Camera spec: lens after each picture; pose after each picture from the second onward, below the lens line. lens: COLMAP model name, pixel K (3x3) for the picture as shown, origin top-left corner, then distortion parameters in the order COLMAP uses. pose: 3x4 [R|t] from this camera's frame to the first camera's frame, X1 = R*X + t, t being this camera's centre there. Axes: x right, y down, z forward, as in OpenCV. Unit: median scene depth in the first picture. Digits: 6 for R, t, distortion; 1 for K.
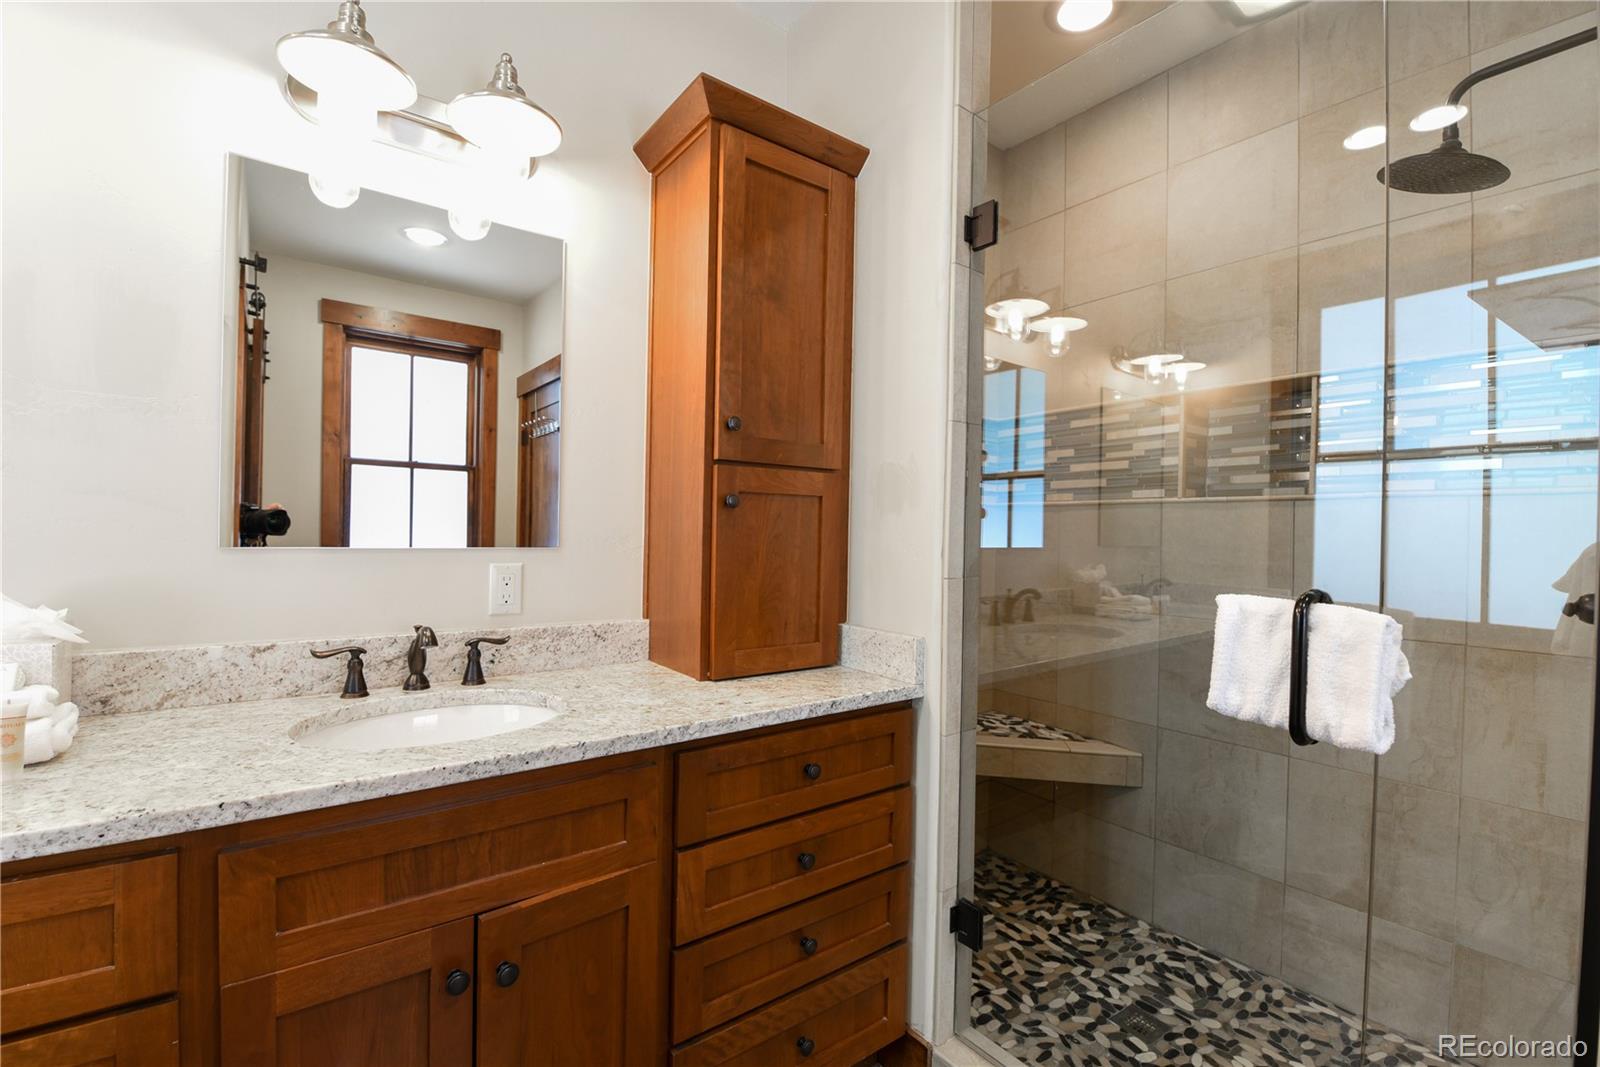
lens RADIAL K [[690.2, 0, 800.0], [0, 690.2, 533.5], [0, 0, 1]] dist [-0.001197, -0.009576]
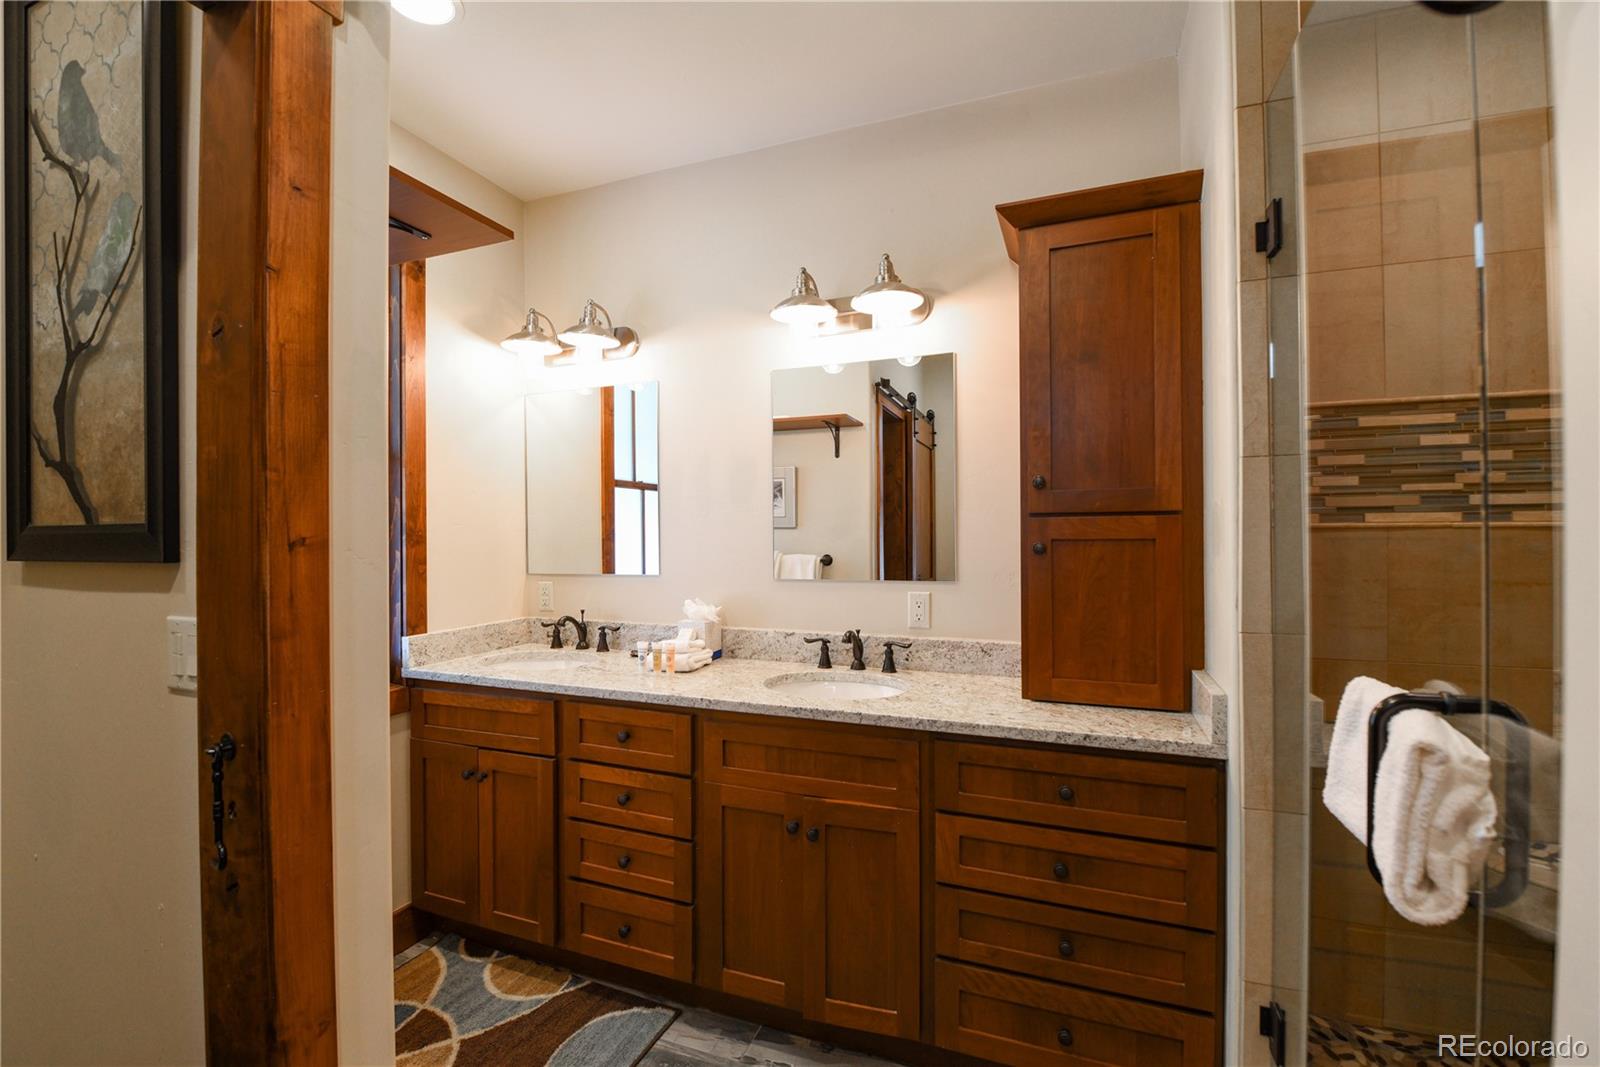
lens RADIAL K [[690.2, 0, 800.0], [0, 690.2, 533.5], [0, 0, 1]] dist [-0.001197, -0.009576]
pose [[0.526118, -0.024350, -0.850063, 0.743596], [0.014549, 0.999701, -0.019631, -0.060340], [0.850287, -0.002039, 0.526315, 0.040076]]
